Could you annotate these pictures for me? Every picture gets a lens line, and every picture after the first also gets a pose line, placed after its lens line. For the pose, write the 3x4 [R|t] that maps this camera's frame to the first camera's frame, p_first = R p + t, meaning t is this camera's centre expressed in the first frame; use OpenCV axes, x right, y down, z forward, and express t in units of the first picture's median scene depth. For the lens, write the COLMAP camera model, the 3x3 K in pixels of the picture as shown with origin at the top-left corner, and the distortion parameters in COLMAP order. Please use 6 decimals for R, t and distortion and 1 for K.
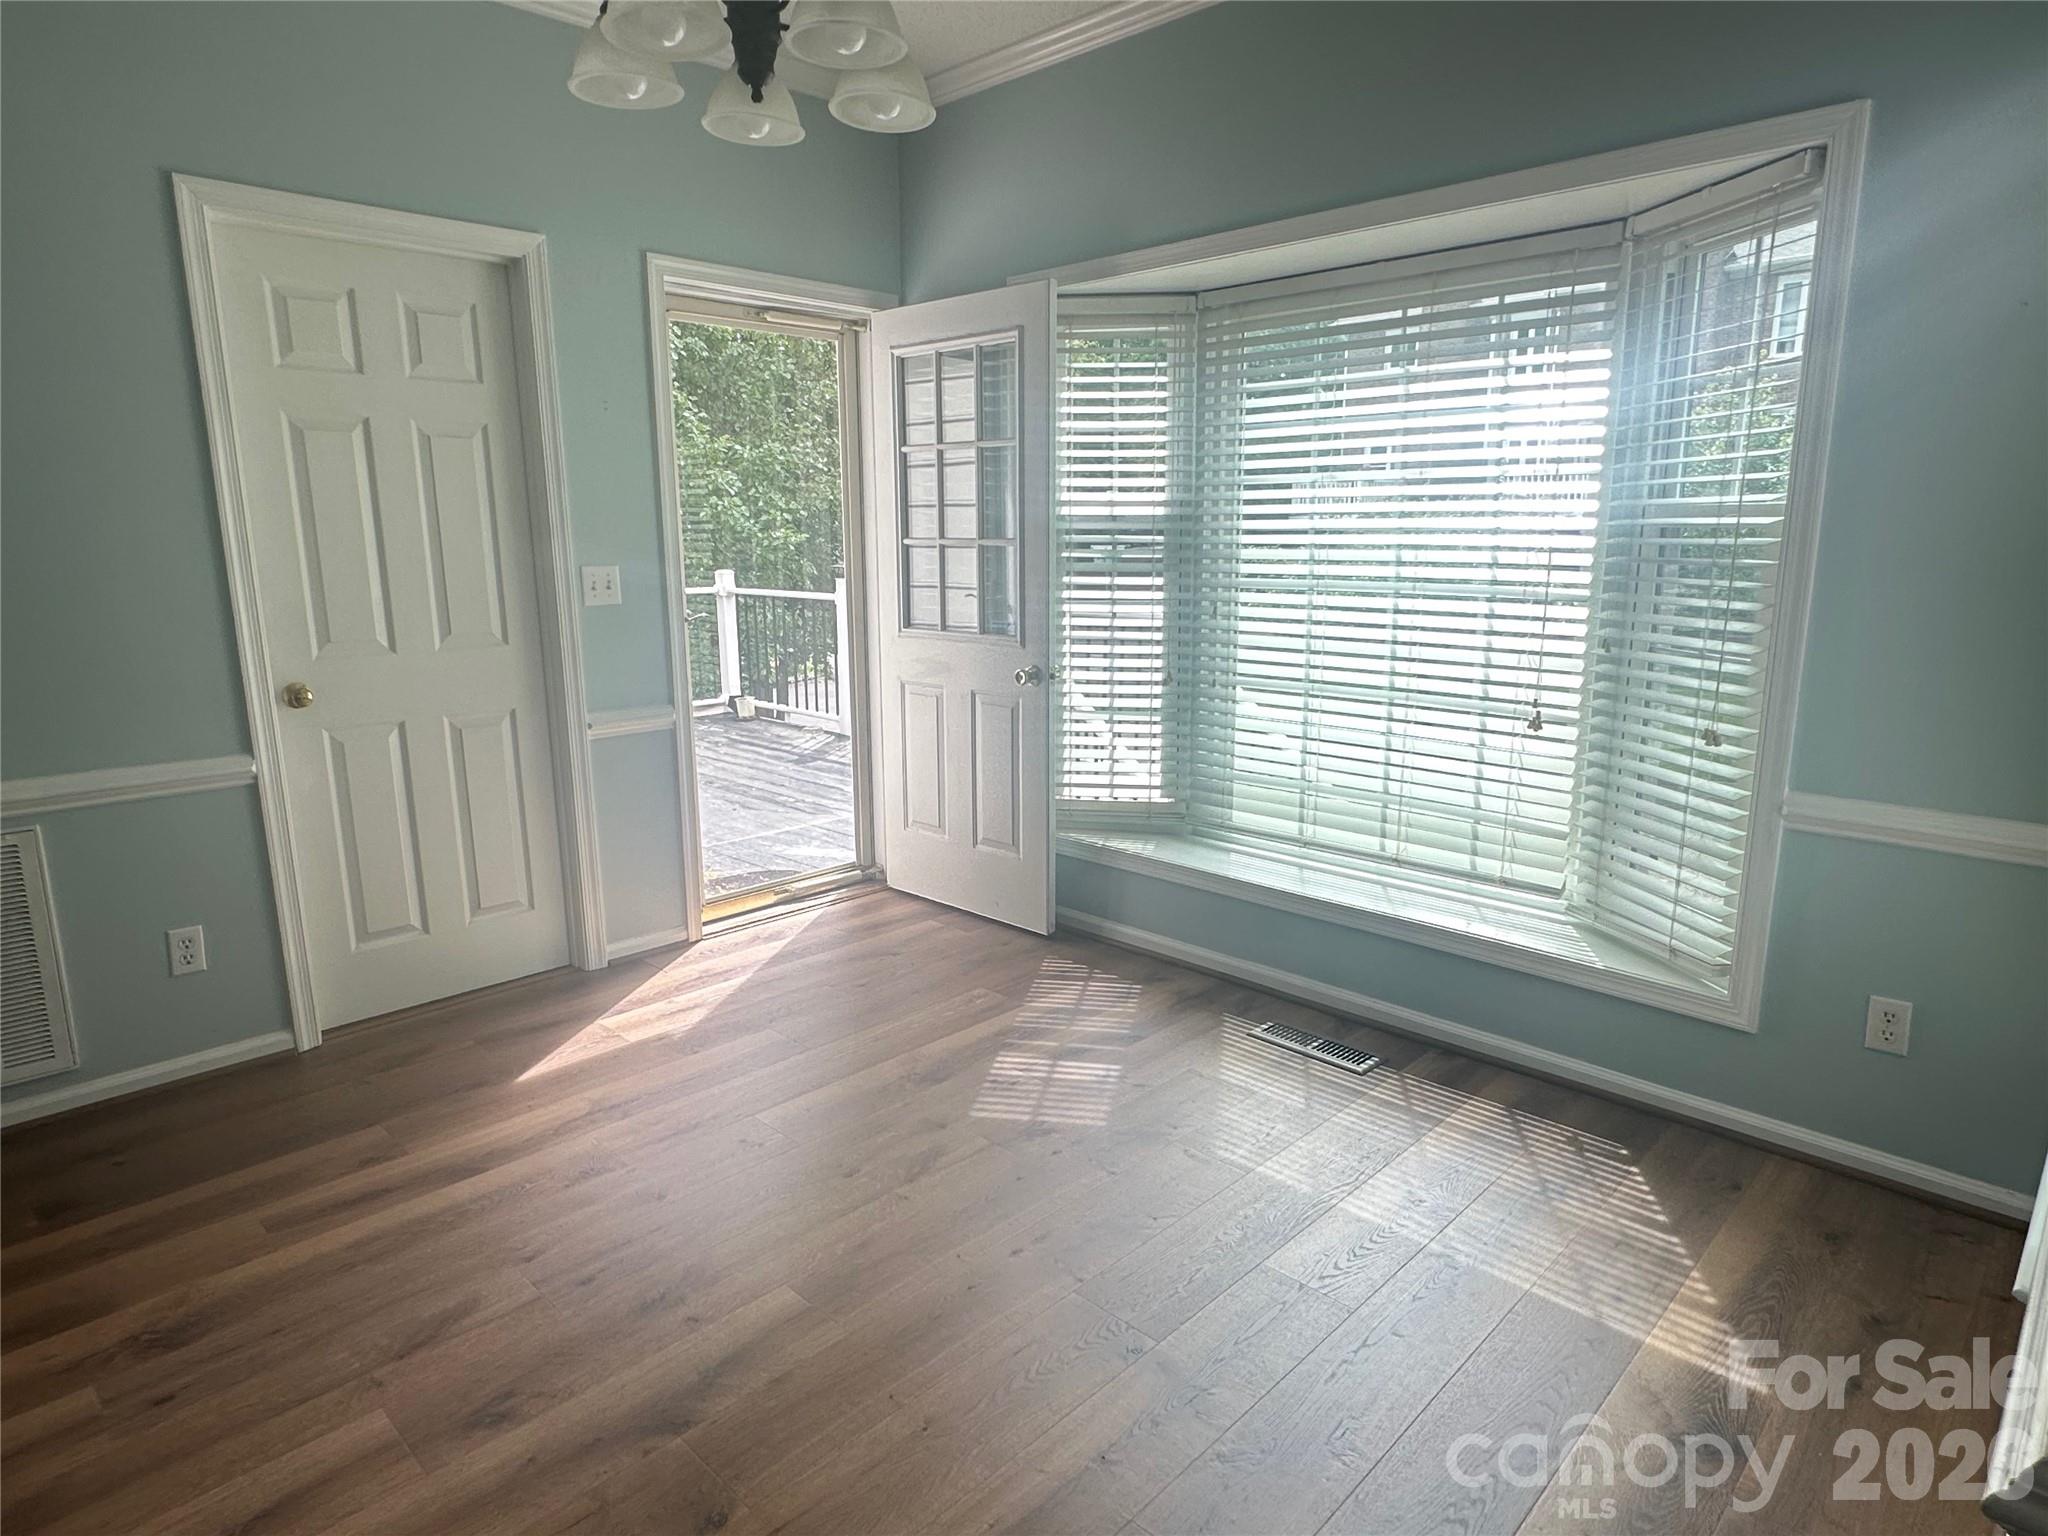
lens RADIAL K [[1179.7, 0, 1024.3], [0, 1179.7, 773.5], [0, 0, 1]] dist [-0.005532, 0.002634]
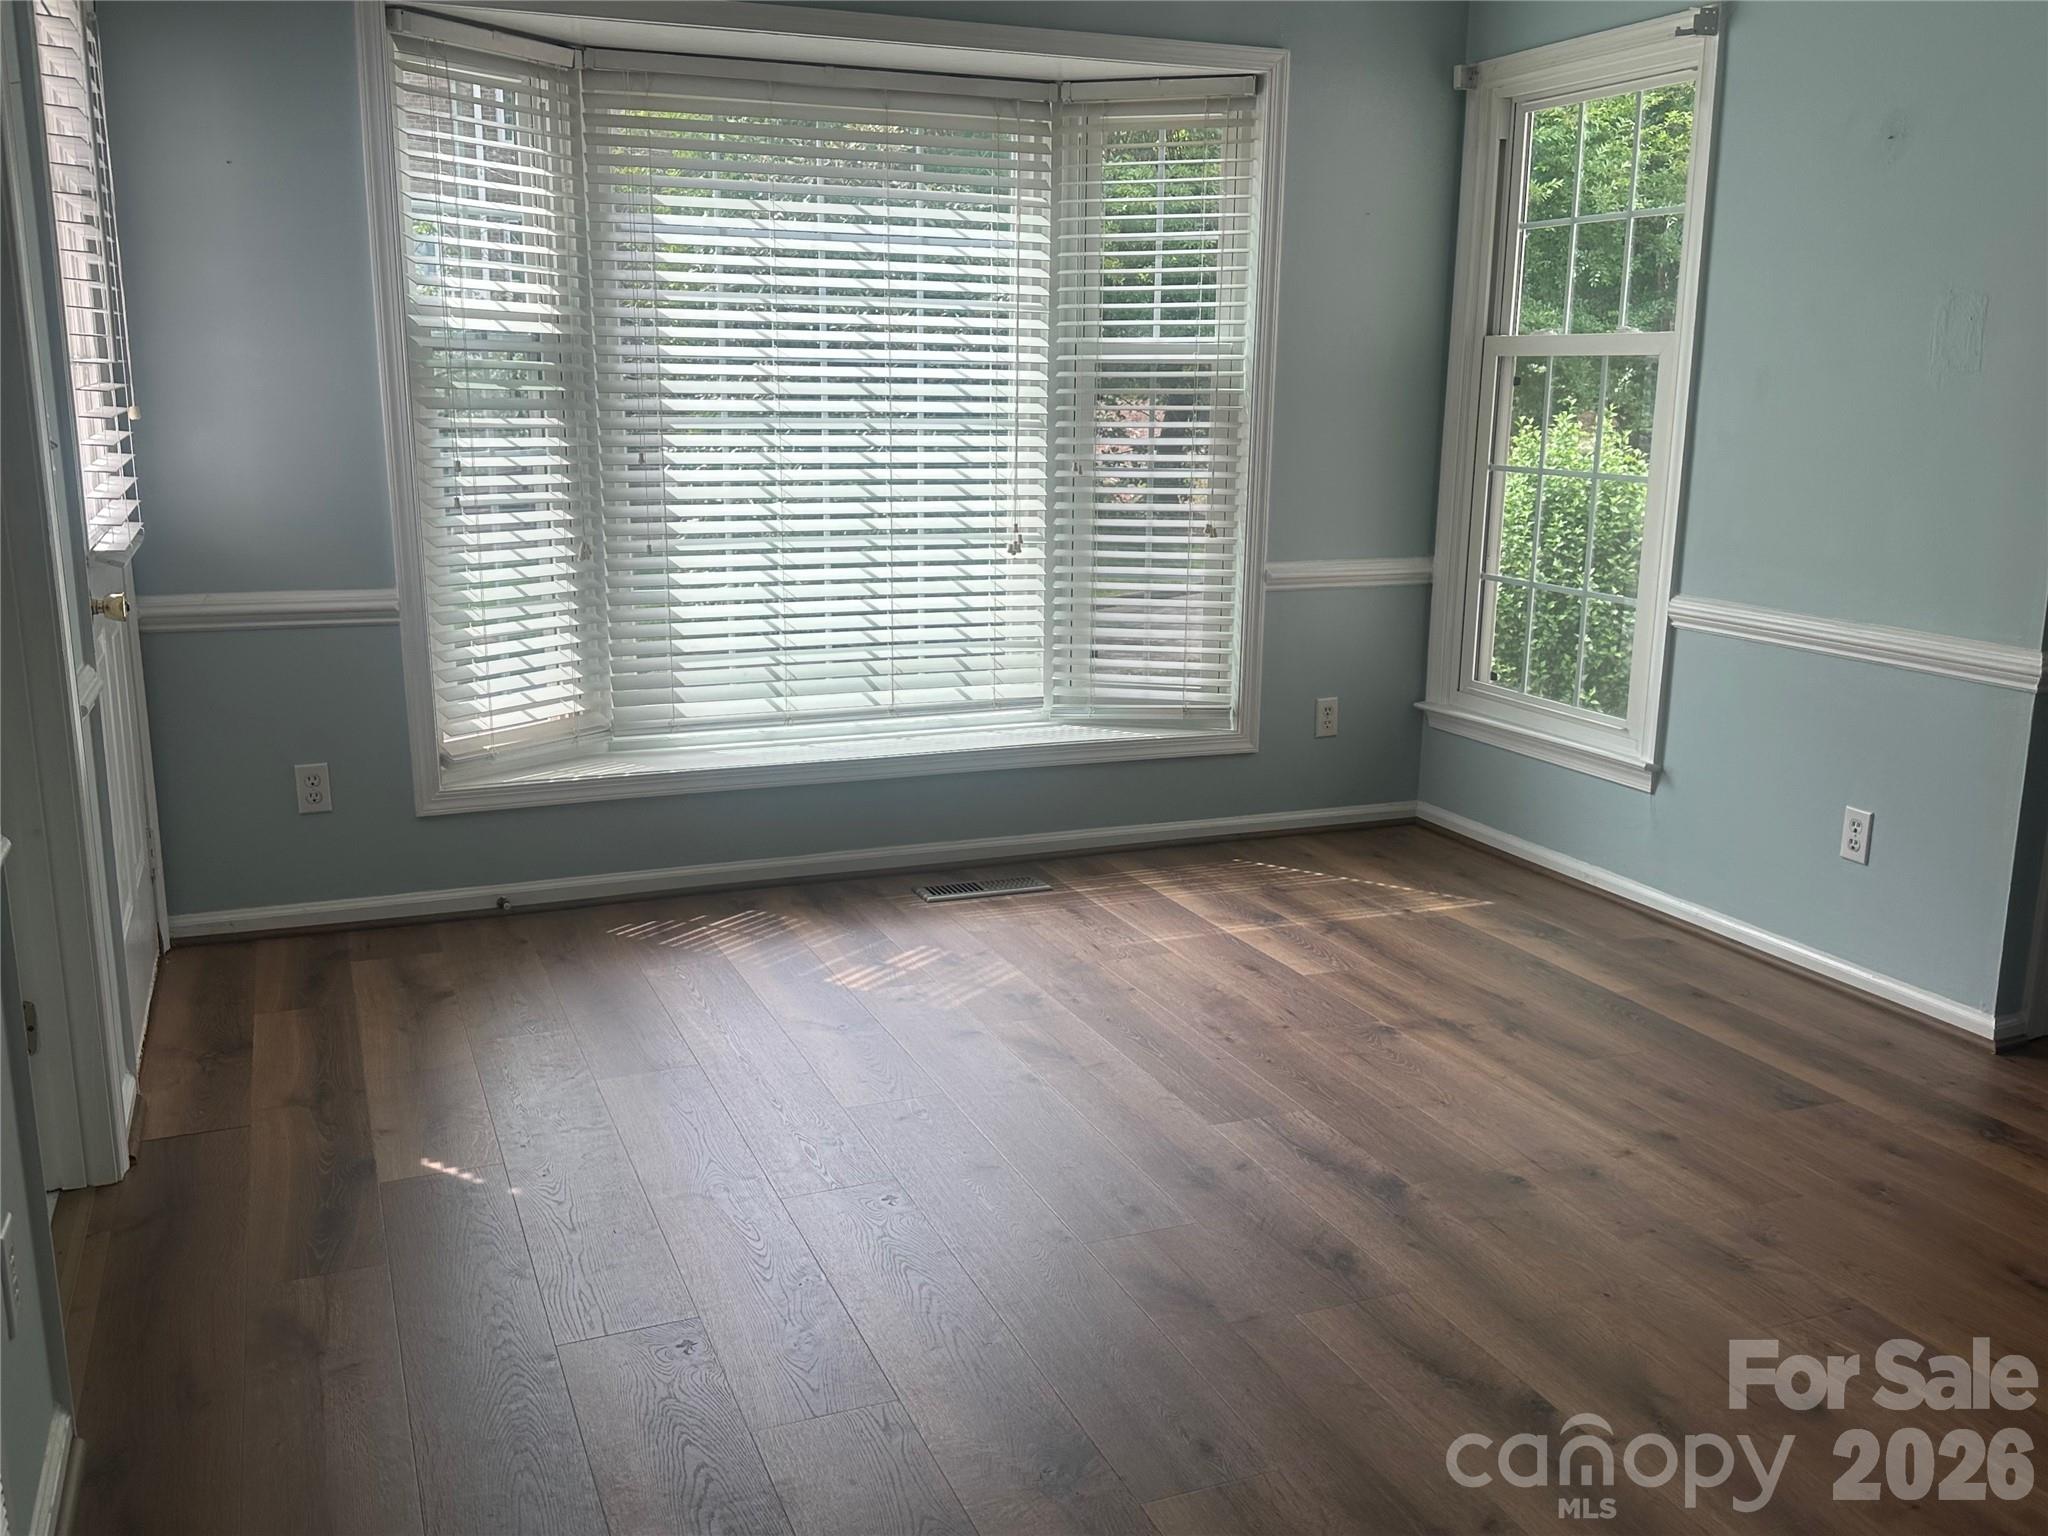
lens RADIAL K [[1765.4, 0, 1024.7], [0, 1765.4, 771.3], [0, 0, 1]] dist [0.108168, -0.113914]
pose [[0.399576, -0.185568, 0.897721, -1.055453], [0.180674, 0.976030, 0.121338, -0.037296], [-0.898719, 0.113712, 0.423525, 0.339371]]
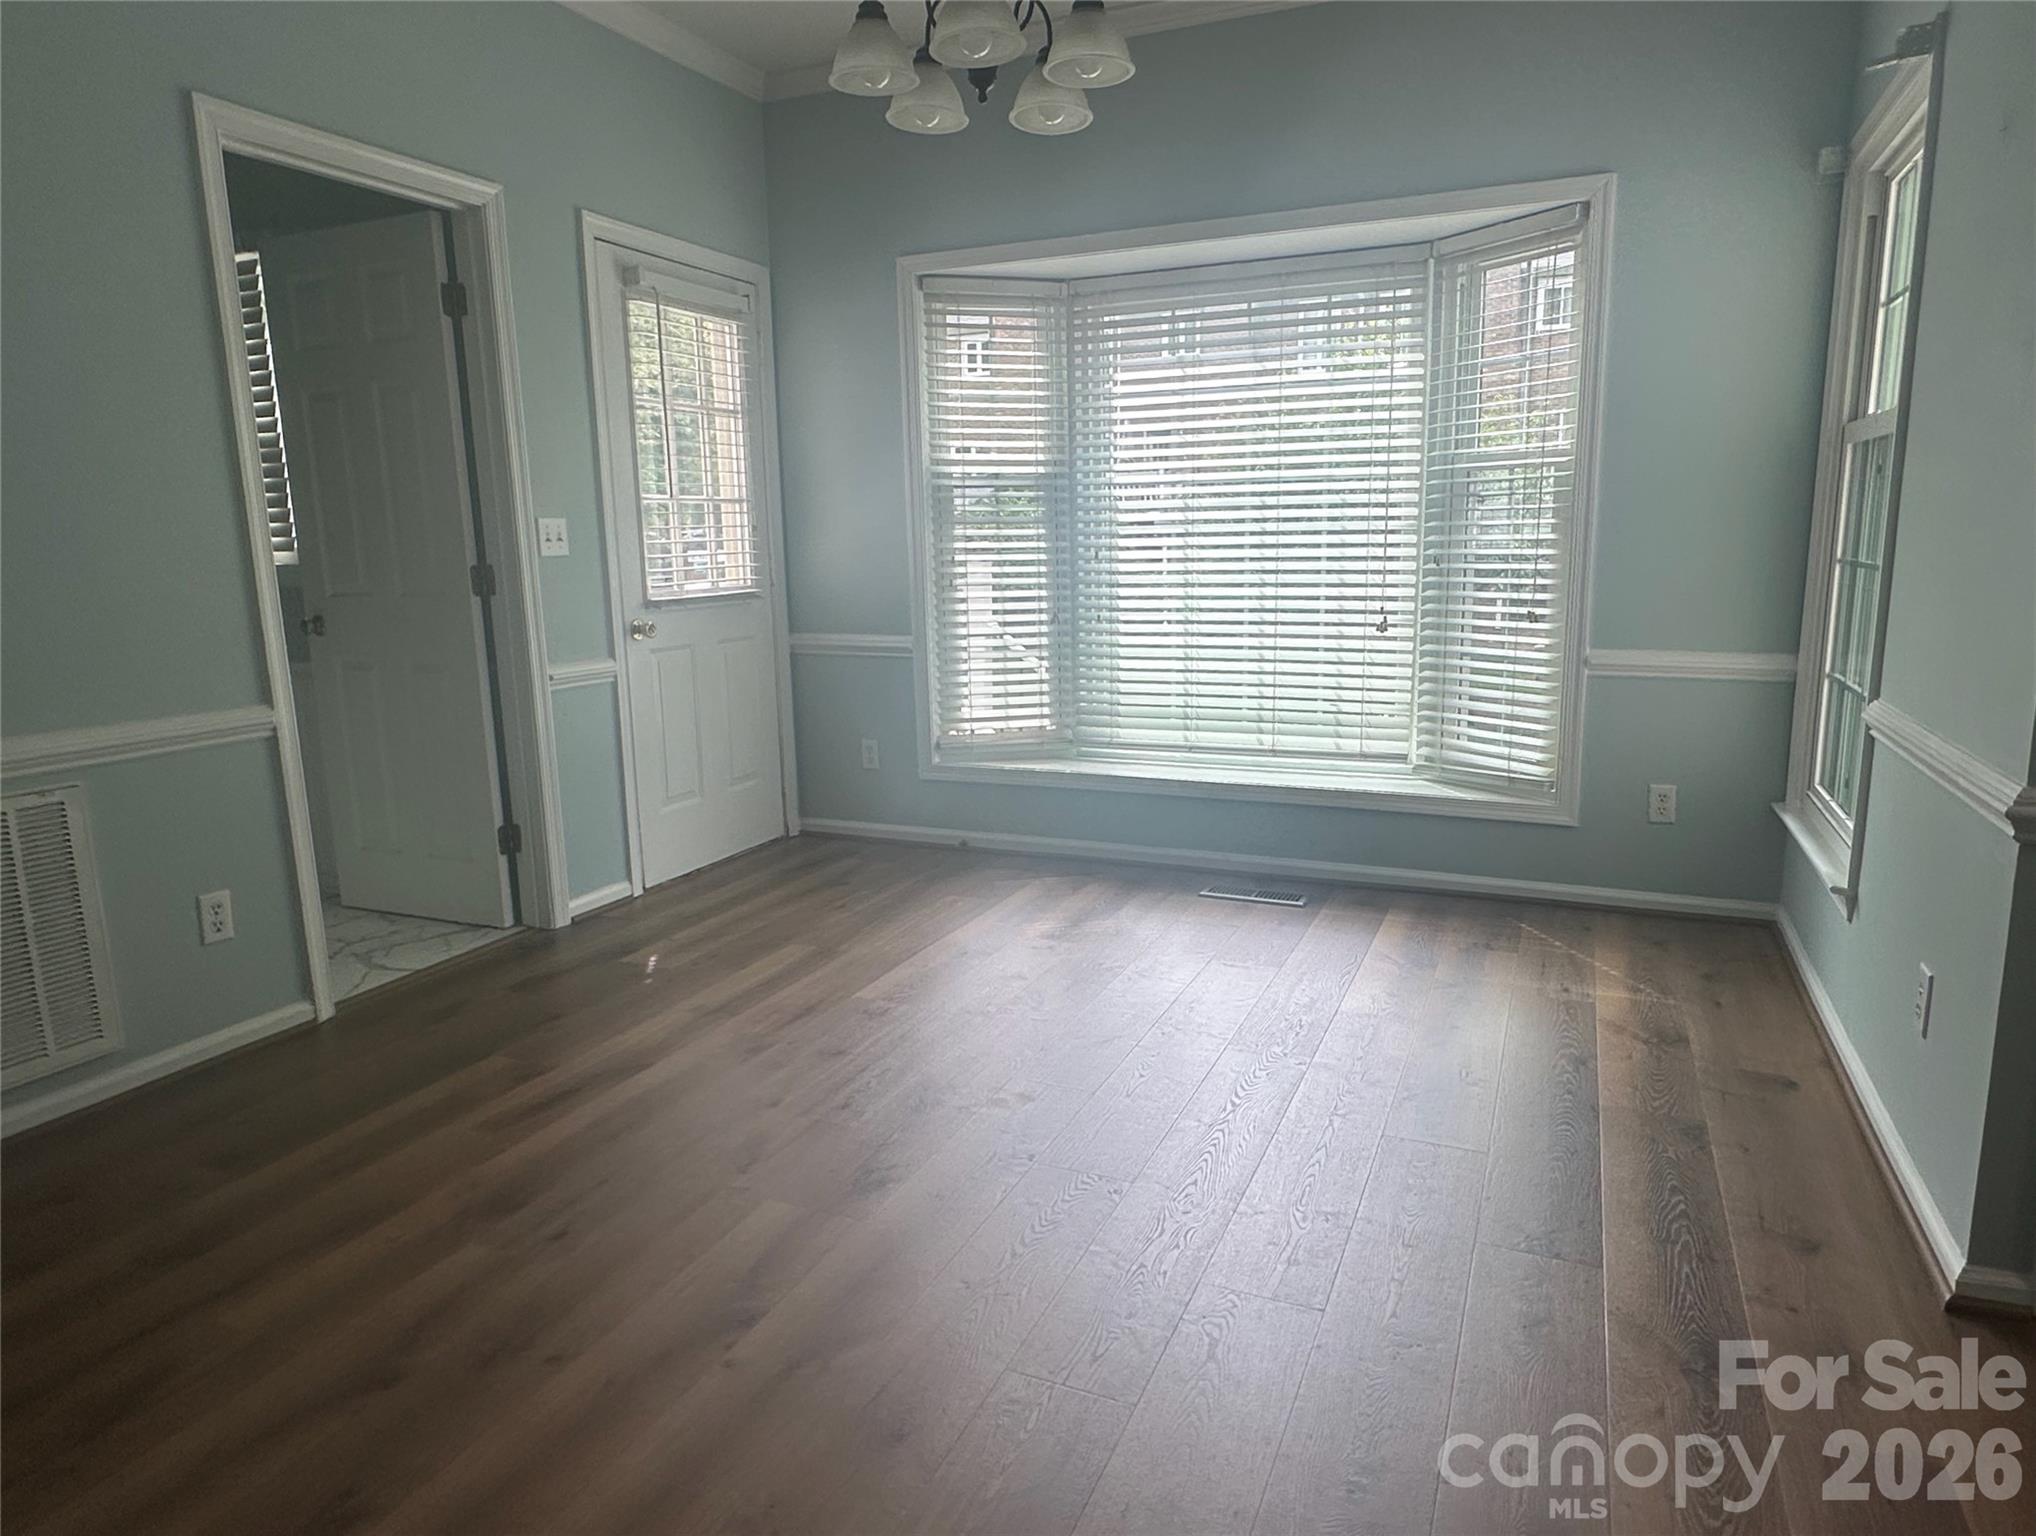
lens RADIAL K [[1261.2, 0, 1024.0], [0, 1261.2, 770.5], [0, 0, 1]] dist [-0.005602, 0.006071]
pose [[0.934784, -0.077749, 0.346602, -0.426107], [0.086440, 0.996210, -0.009658, 0.094668], [-0.344538, 0.038988, 0.937963, -0.151091]]
